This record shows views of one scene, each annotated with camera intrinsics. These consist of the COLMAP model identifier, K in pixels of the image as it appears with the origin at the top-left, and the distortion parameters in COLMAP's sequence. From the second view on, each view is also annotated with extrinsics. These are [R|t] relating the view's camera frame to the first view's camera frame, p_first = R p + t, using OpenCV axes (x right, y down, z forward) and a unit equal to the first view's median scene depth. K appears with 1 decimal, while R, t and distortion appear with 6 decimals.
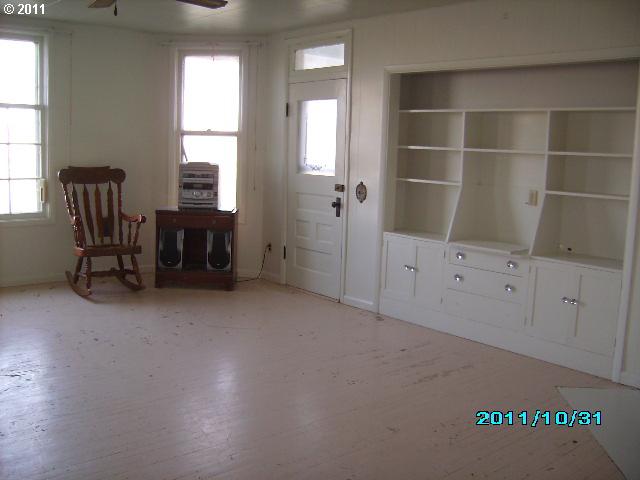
lens RADIAL K [[672.8, 0, 320.0], [0, 672.8, 240.0], [0, 0, 1]] dist [-0.163381, 0.020619]
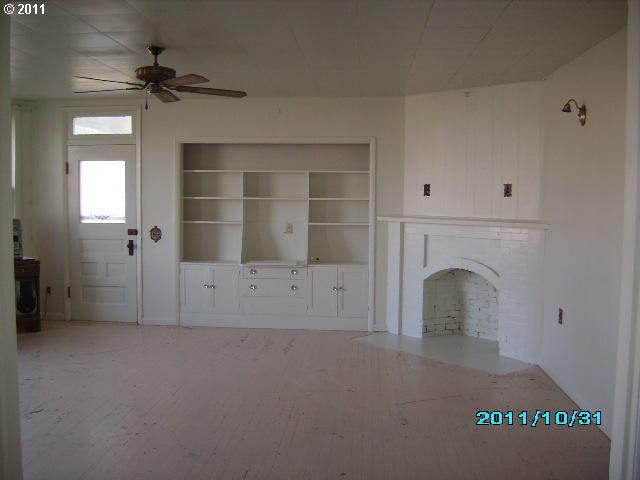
lens RADIAL K [[672.8, 0, 320.0], [0, 672.8, 240.0], [0, 0, 1]] dist [-0.163381, 0.020619]
pose [[0.671392, -0.068511, 0.737928, -0.654857], [0.112456, 0.993606, -0.010067, -0.011736], [-0.732520, 0.089743, 0.674804, -0.081340]]
